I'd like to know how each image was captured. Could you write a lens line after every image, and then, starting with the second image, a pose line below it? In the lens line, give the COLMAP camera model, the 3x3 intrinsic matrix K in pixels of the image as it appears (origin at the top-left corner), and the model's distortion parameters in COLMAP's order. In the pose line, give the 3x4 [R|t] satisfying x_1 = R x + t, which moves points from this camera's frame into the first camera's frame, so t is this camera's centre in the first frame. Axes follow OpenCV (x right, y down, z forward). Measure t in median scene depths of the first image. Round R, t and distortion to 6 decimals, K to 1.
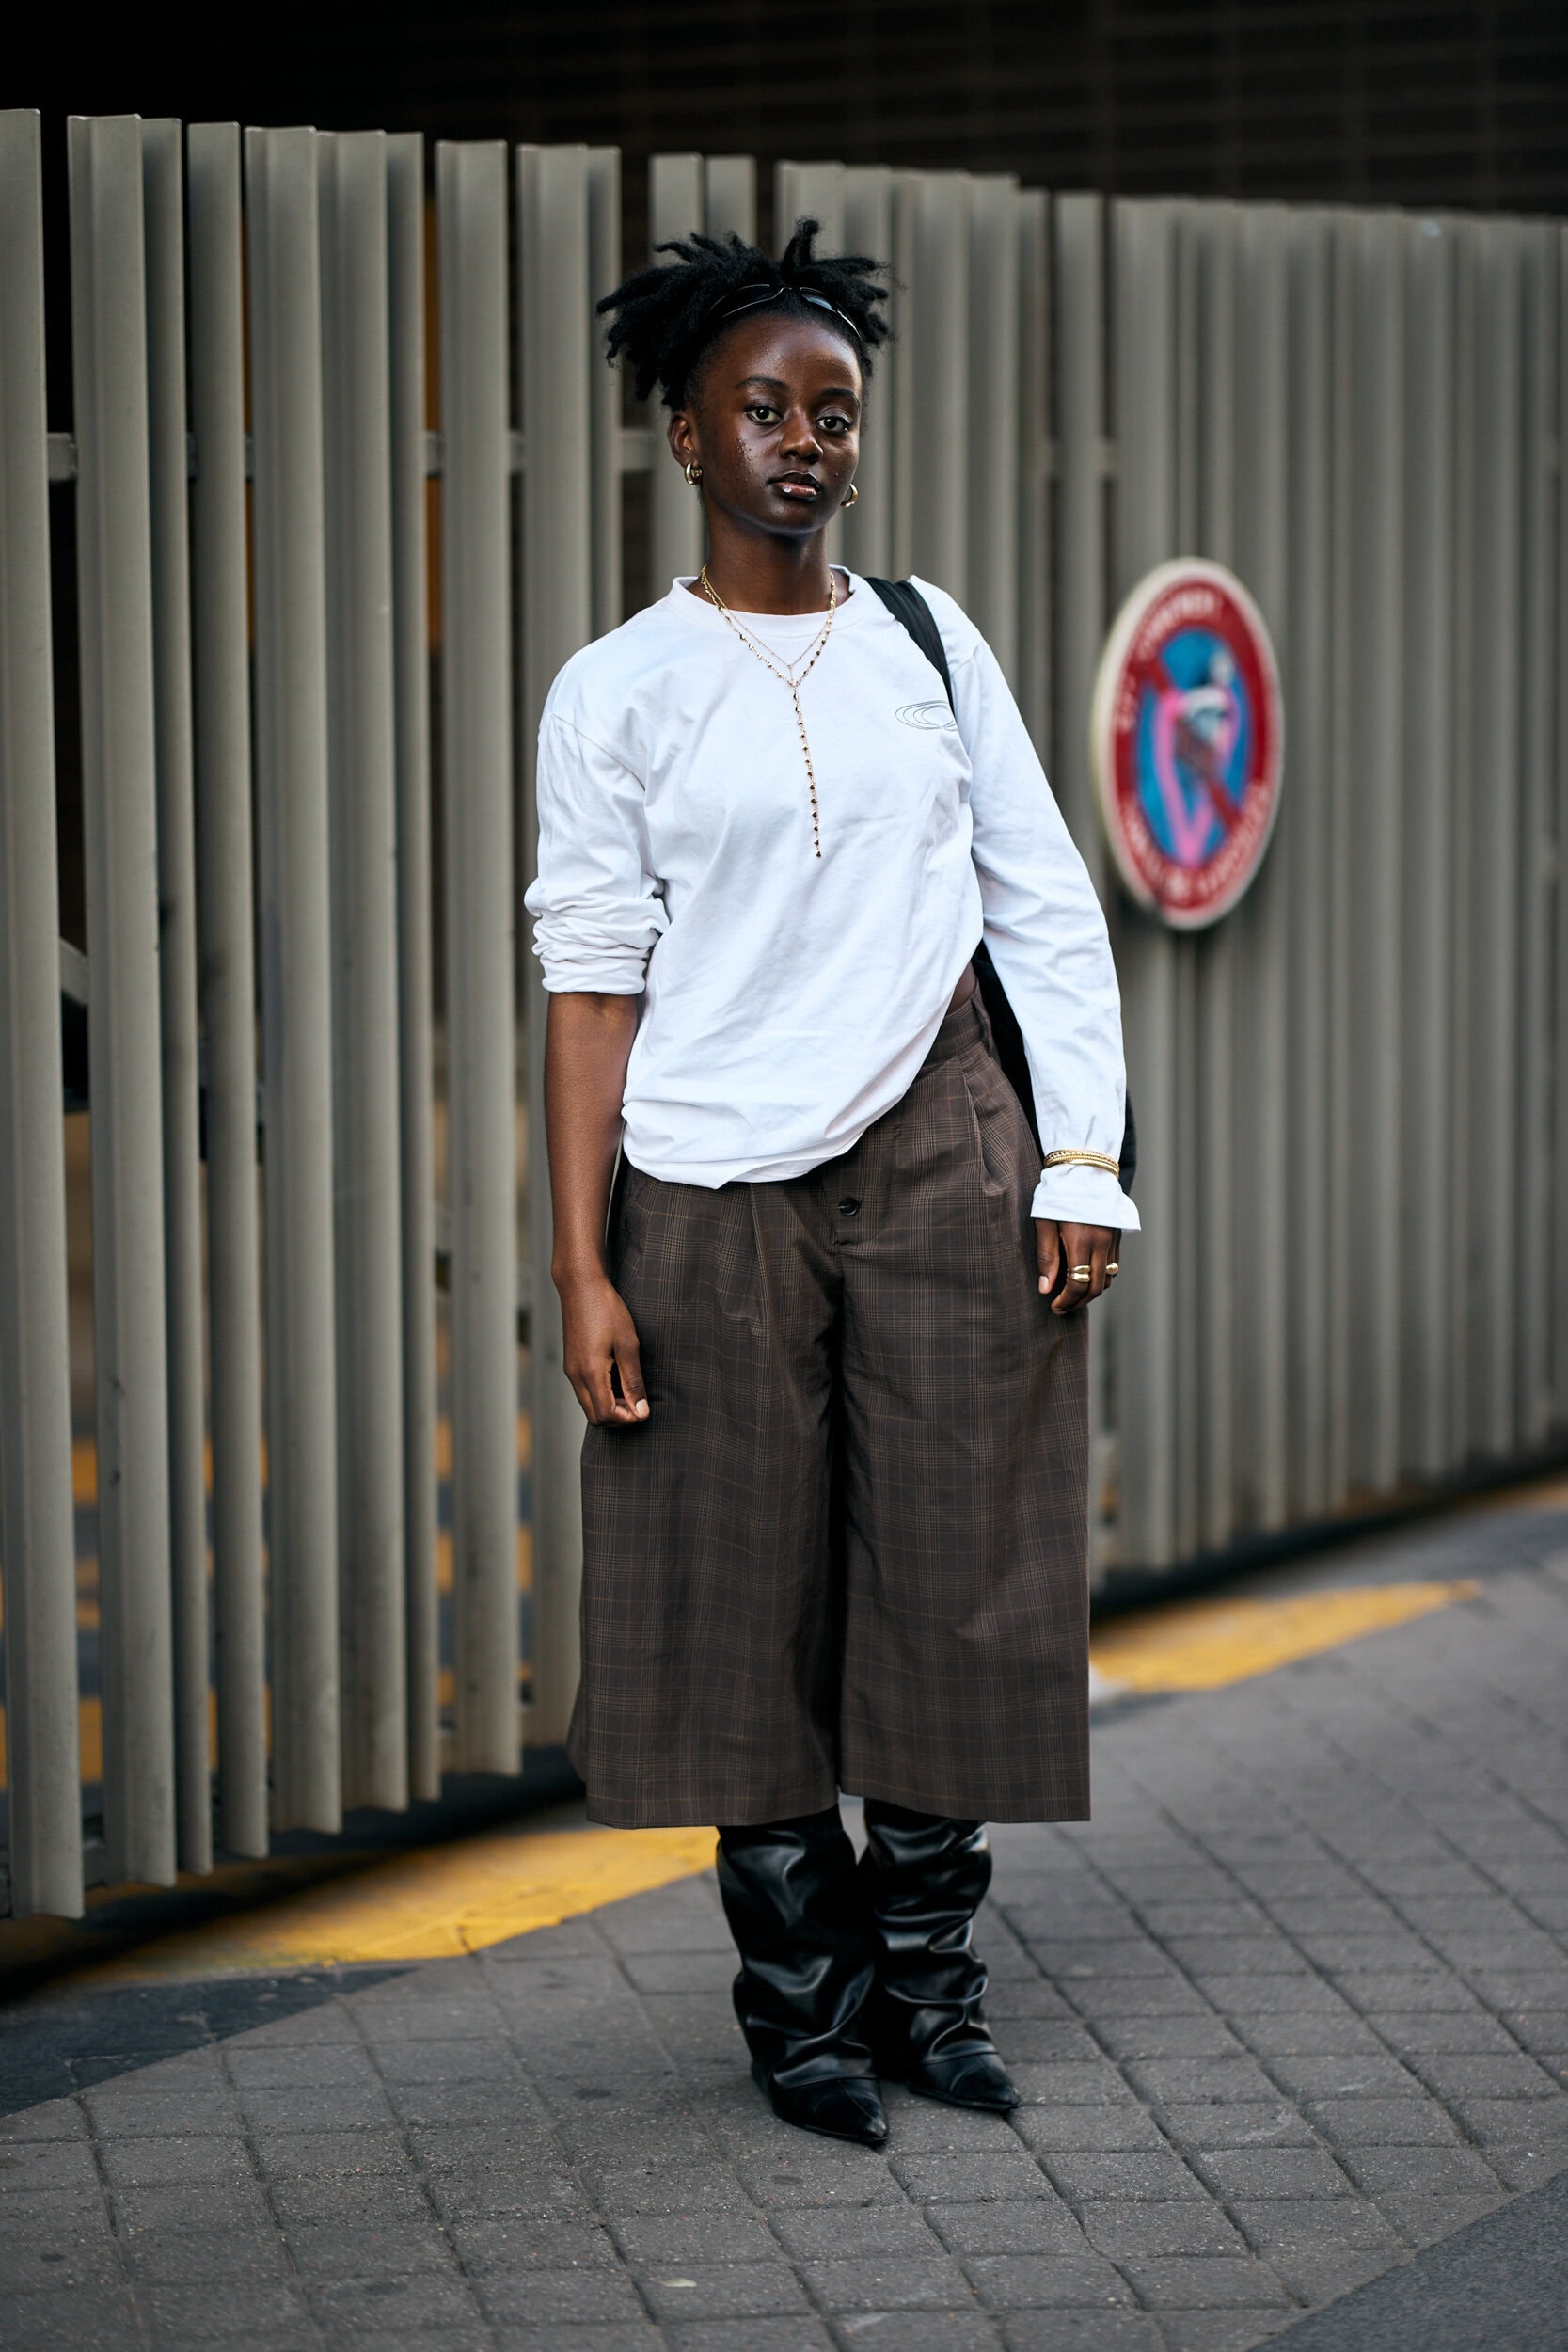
lens RADIAL K [[5325.2, 0, 582.8], [0, 5325.2, 1226.3], [0, 0, 1]] dist [-0.022699, 0.000000]
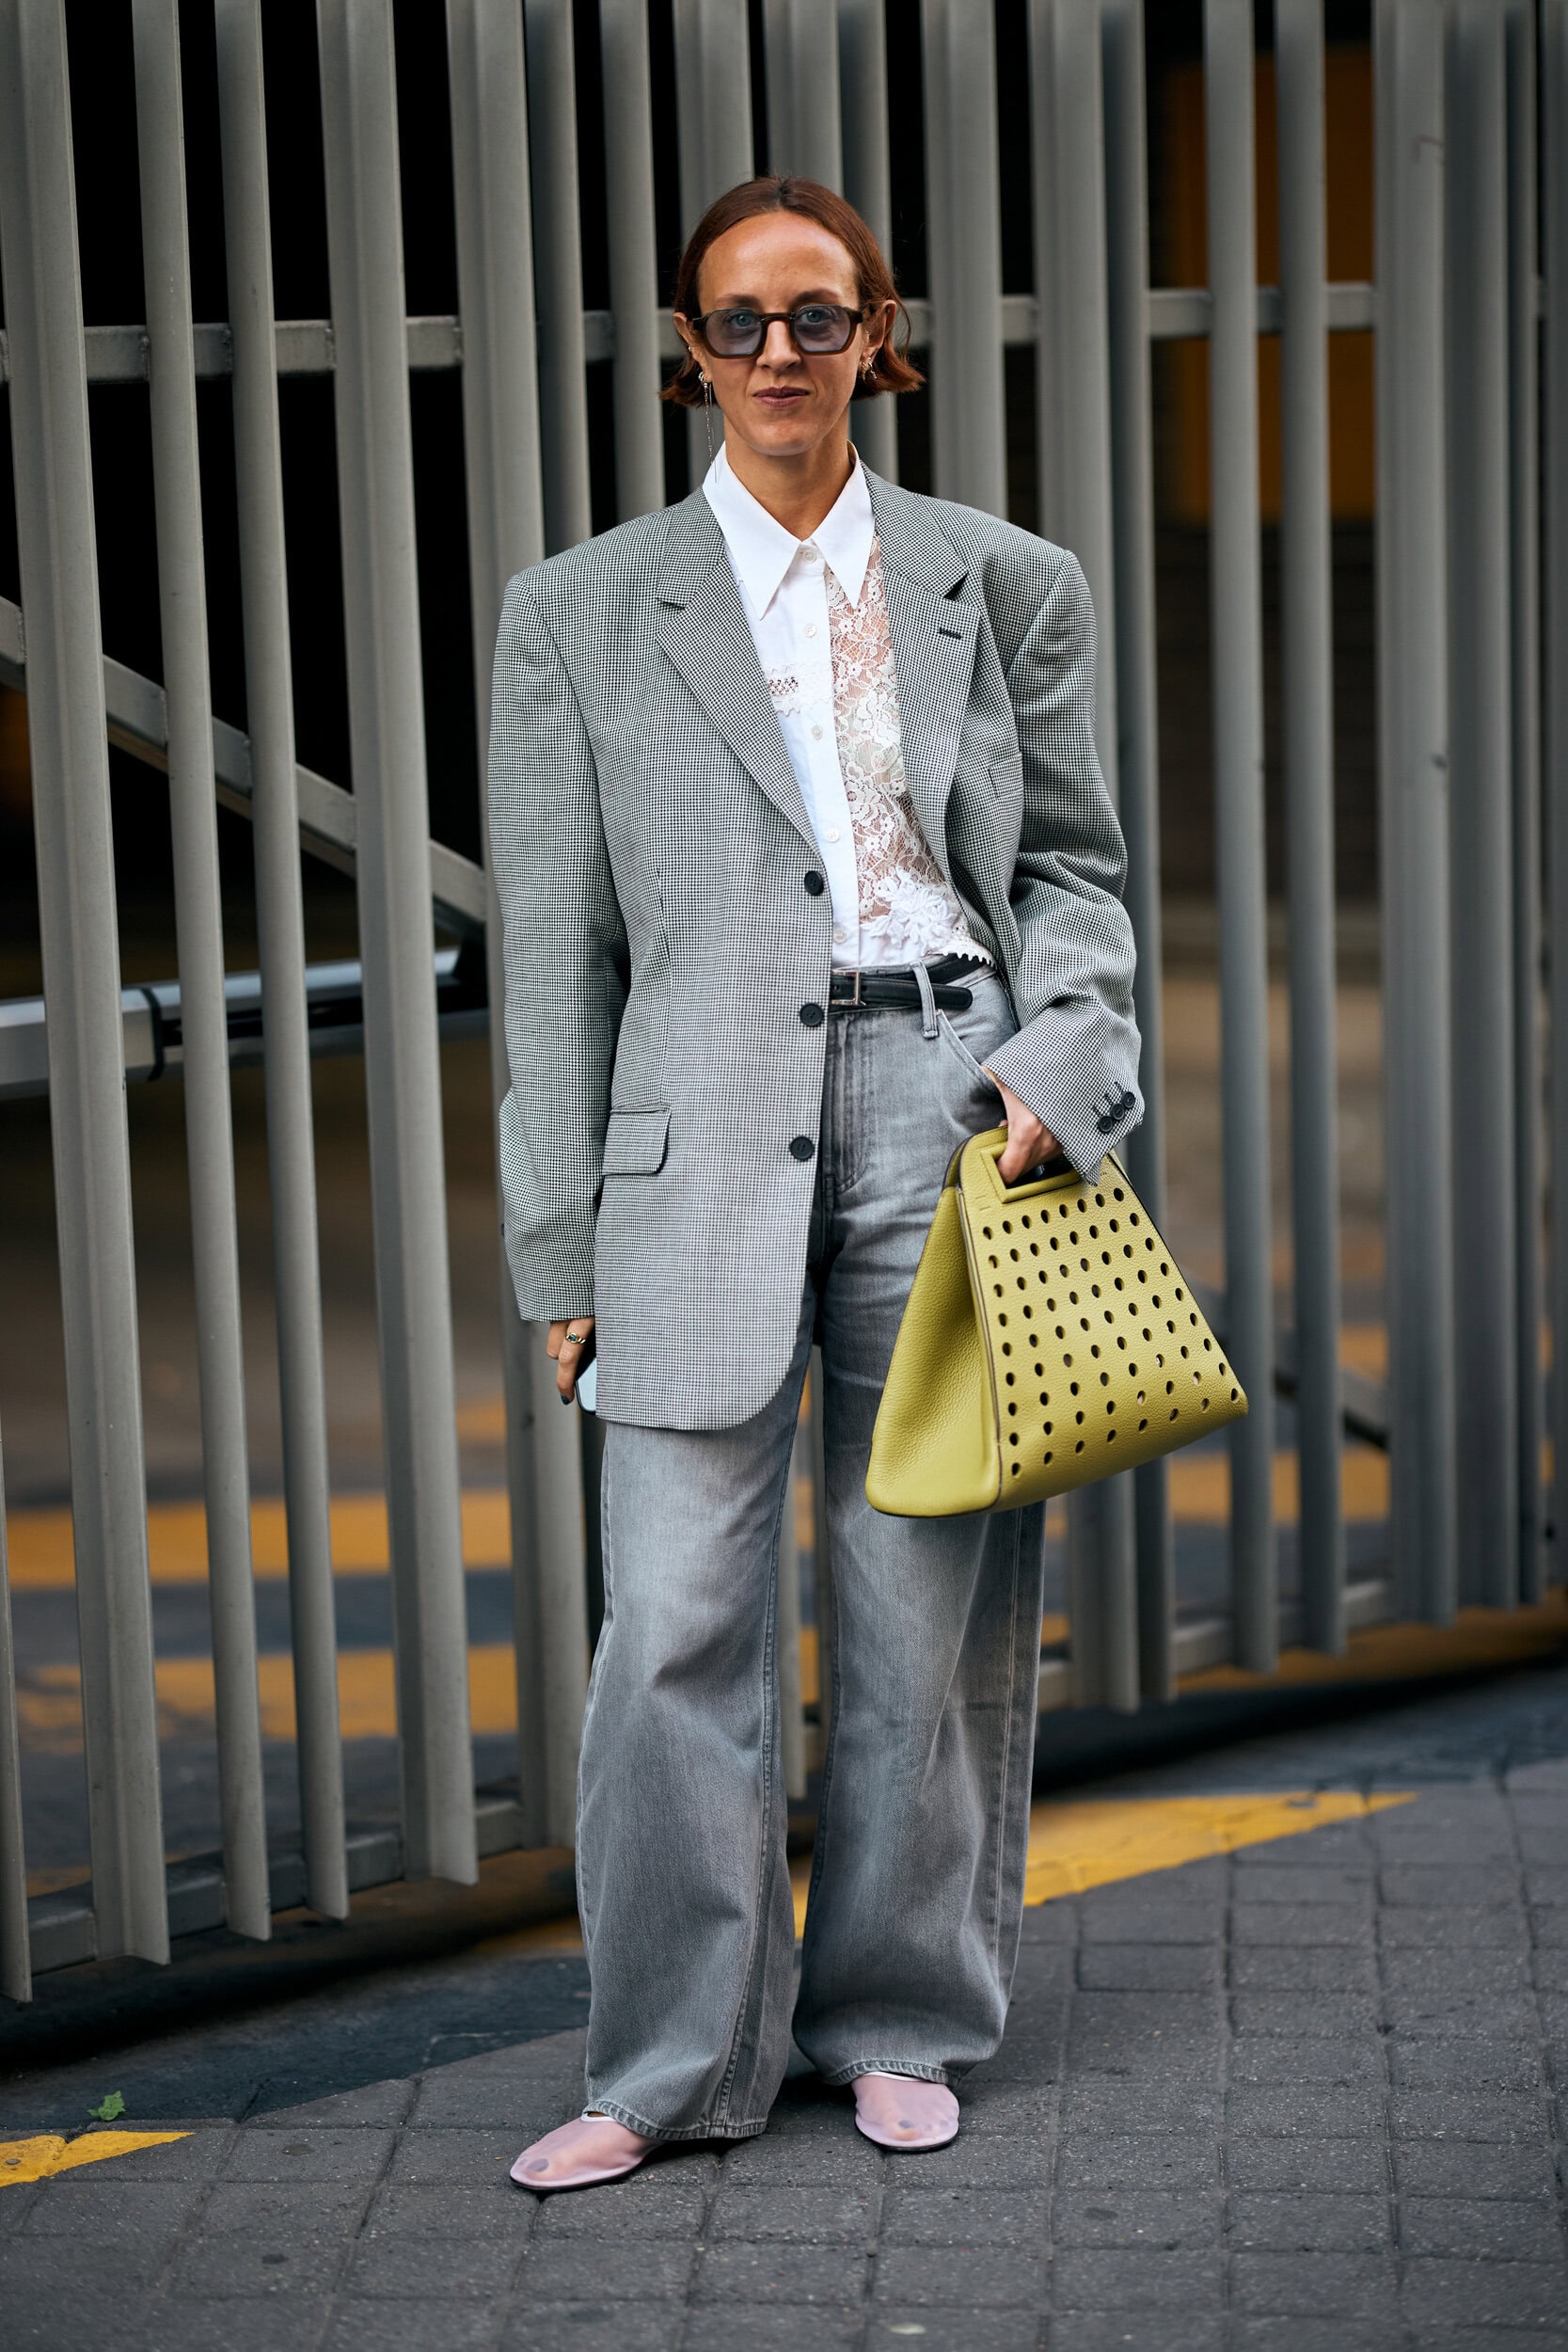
lens RADIAL K [[5325.2, 0, 777.4], [0, 5325.2, 1188.5], [0, 0, 1]] dist [-0.022699, 0.000000]
pose [[0.971826, 0.010403, -0.235471, 0.184215], [-0.005528, 0.999757, 0.021355, -0.015047], [0.235636, -0.019452, 0.971647, 0.094771]]
